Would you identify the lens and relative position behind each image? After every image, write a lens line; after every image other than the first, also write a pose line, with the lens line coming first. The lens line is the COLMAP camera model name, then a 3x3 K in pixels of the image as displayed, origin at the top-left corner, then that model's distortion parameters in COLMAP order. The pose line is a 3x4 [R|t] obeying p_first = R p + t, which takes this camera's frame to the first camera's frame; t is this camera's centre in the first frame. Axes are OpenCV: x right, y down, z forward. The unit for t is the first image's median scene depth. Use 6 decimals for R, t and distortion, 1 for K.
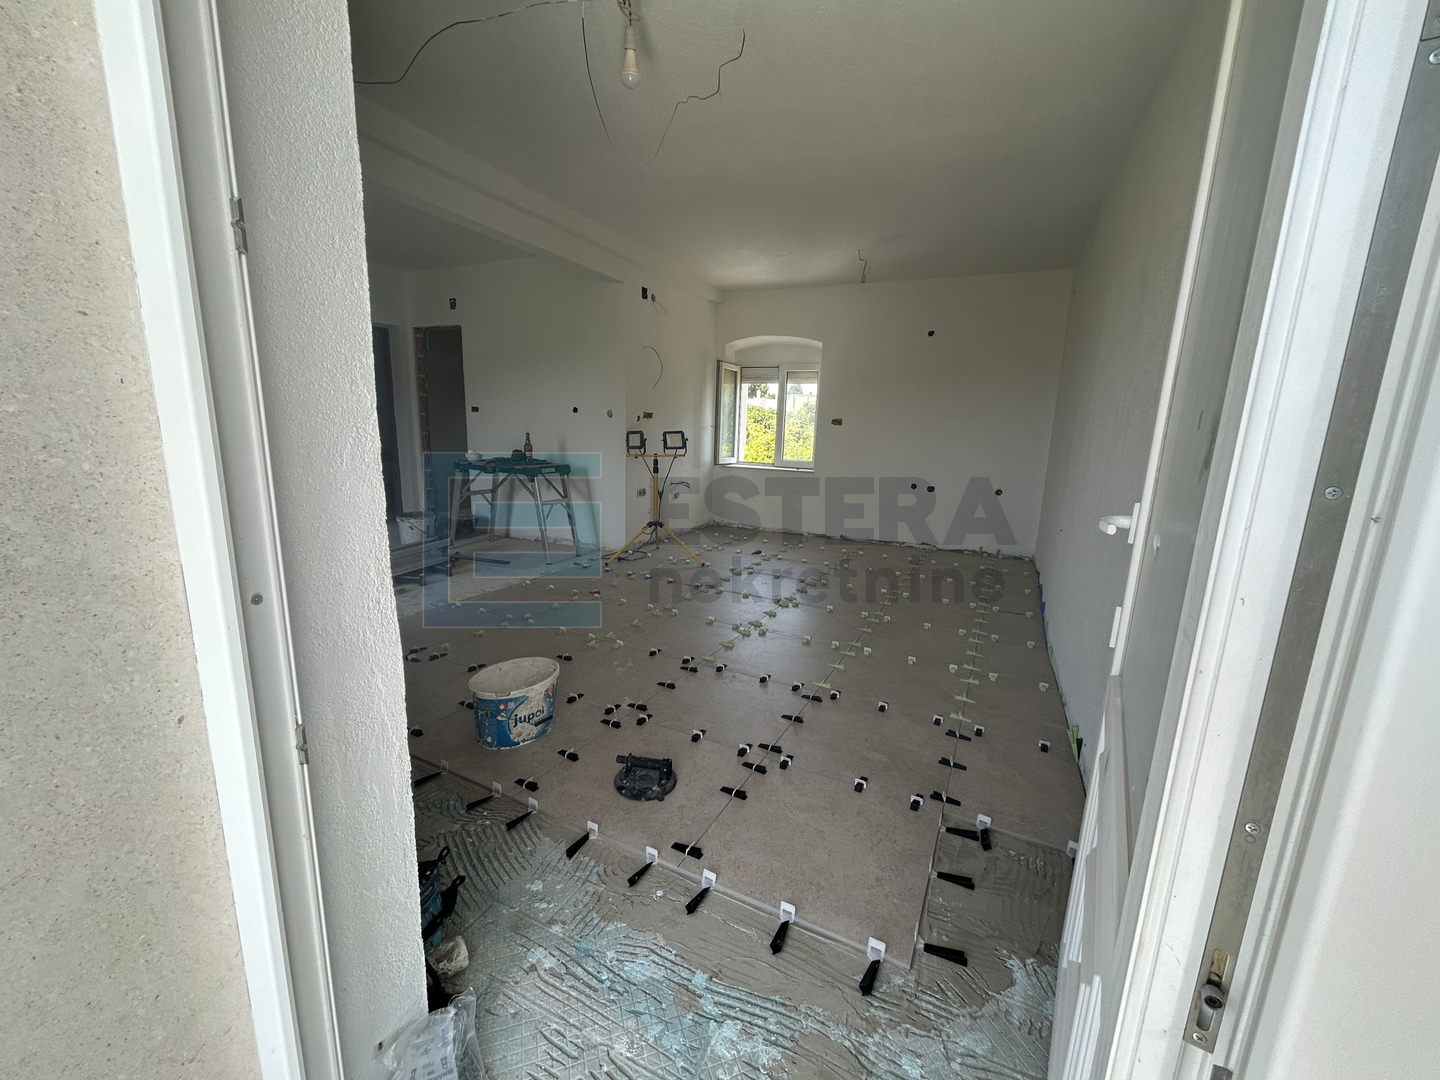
lens RADIAL K [[577.9, 0, 720.7], [0, 577.9, 537.8], [0, 0, 1]] dist [-0.001022, 0.000153]
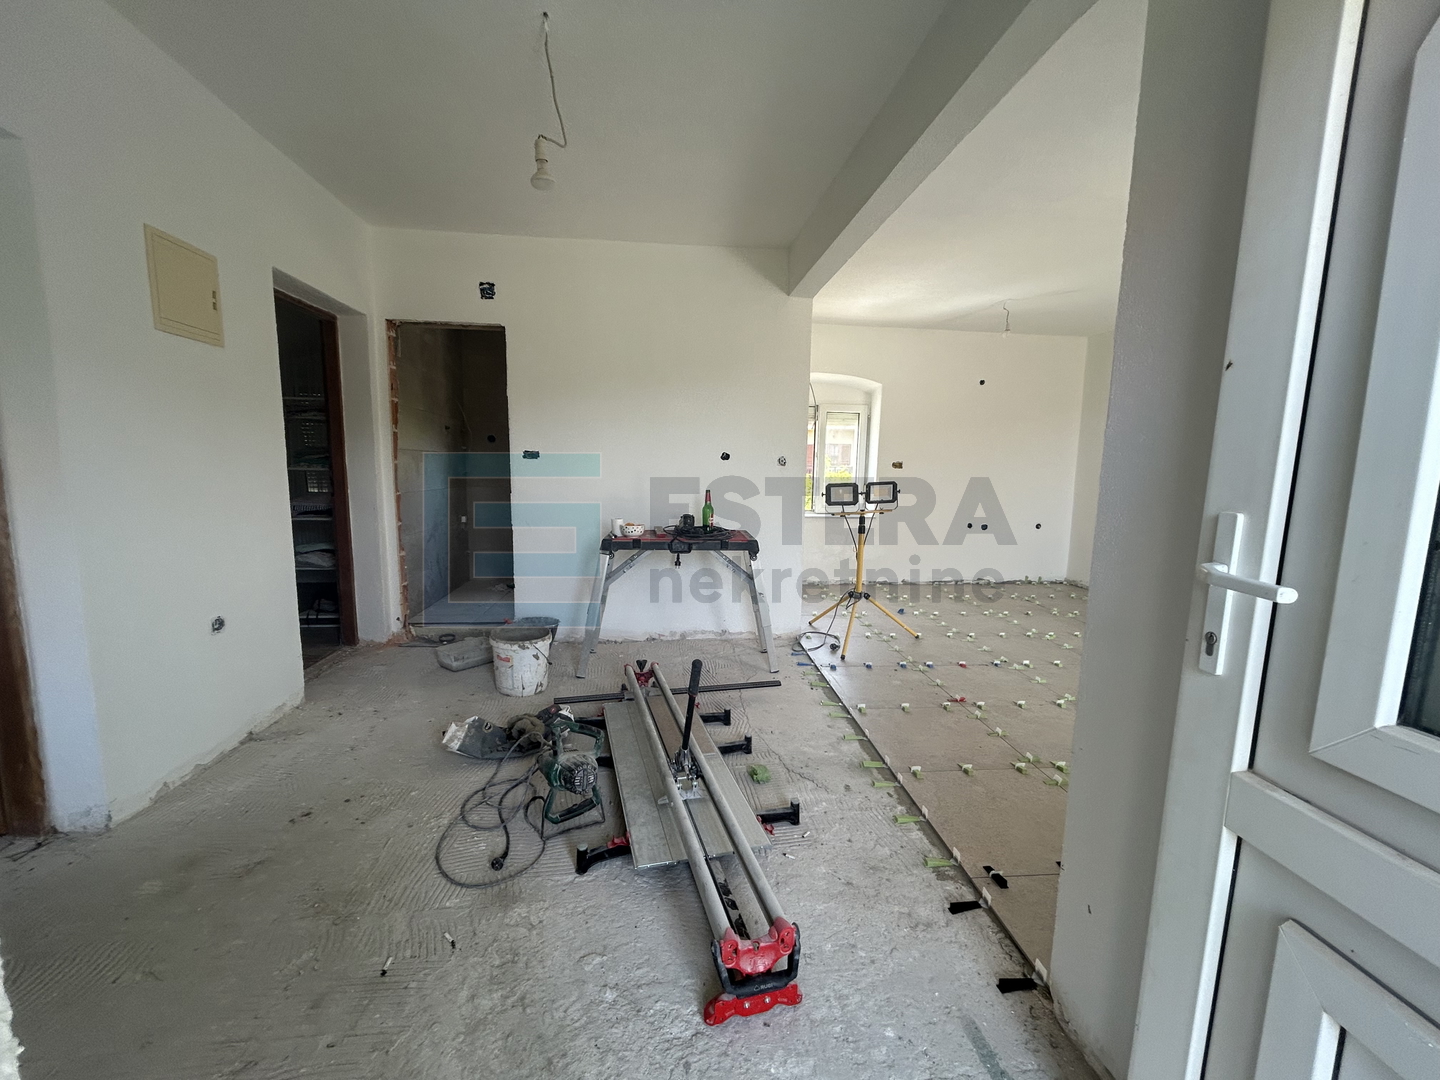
lens RADIAL K [[577.9, 0, 725.8], [0, 577.9, 546.7], [0, 0, 1]] dist [-0.001022, 0.000153]
pose [[0.848292, -0.089116, 0.521976, -0.660563], [0.111179, 0.993739, -0.011024, -0.099244], [-0.517726, 0.067384, 0.852889, 0.378927]]
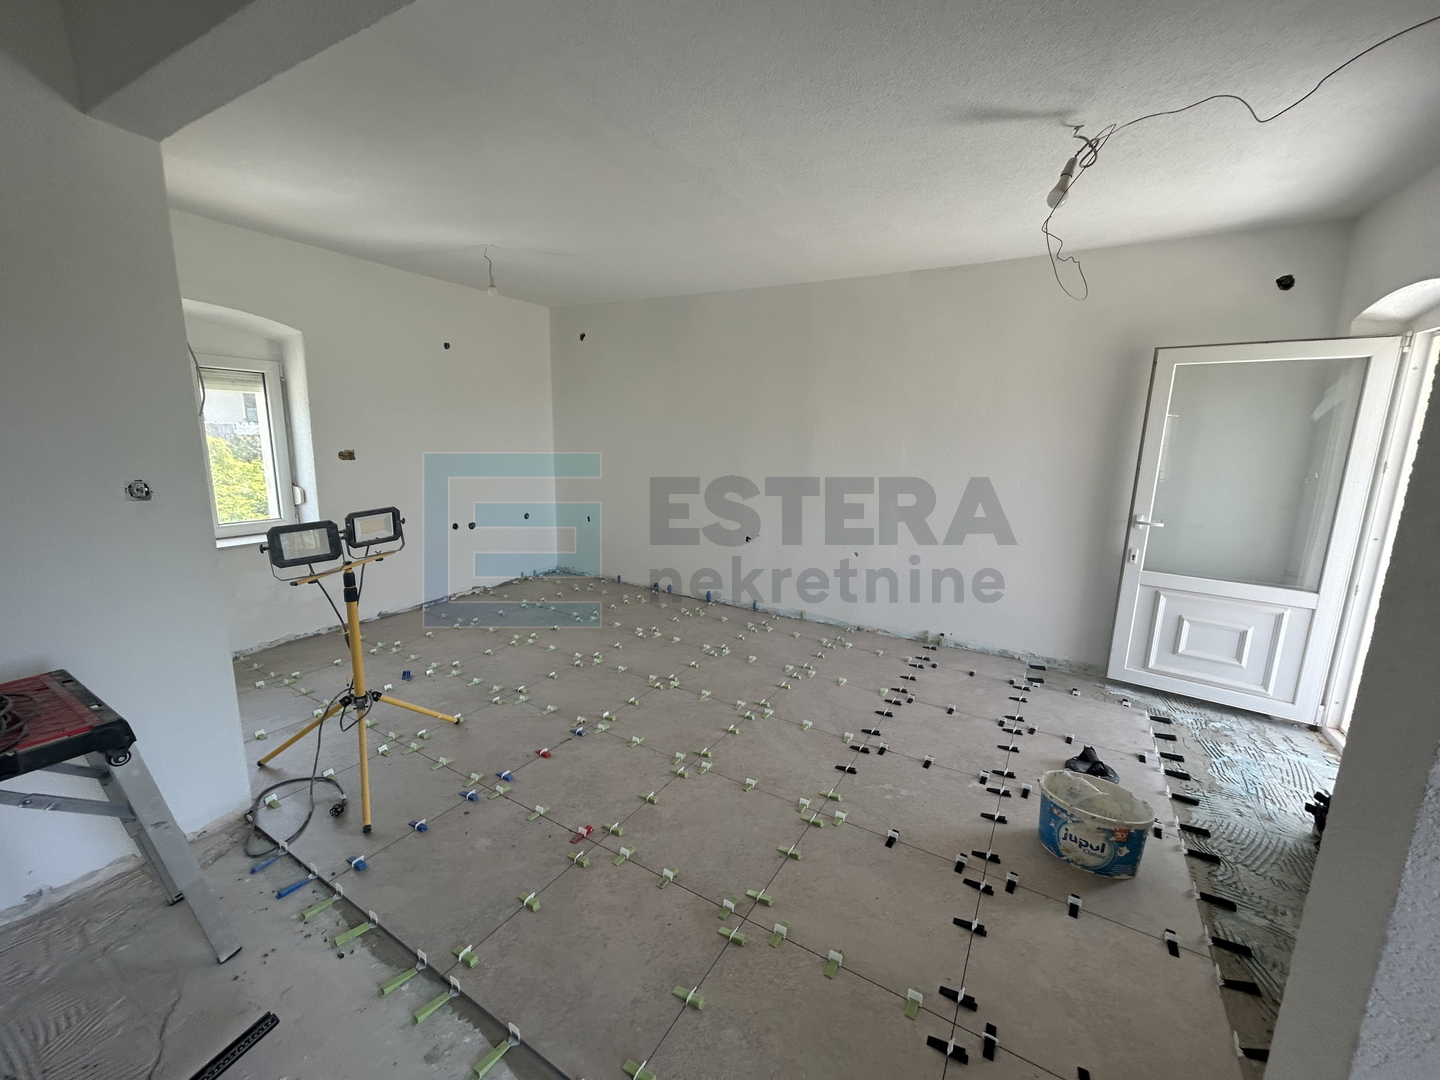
lens RADIAL K [[577.9, 0, 716.9], [0, 577.9, 541.8], [0, 0, 1]] dist [-0.001022, 0.000153]
pose [[0.078791, -0.215915, 0.973228, -0.513875], [0.170050, 0.964866, 0.200293, -0.191715], [-0.982281, 0.149716, 0.112739, 0.599166]]
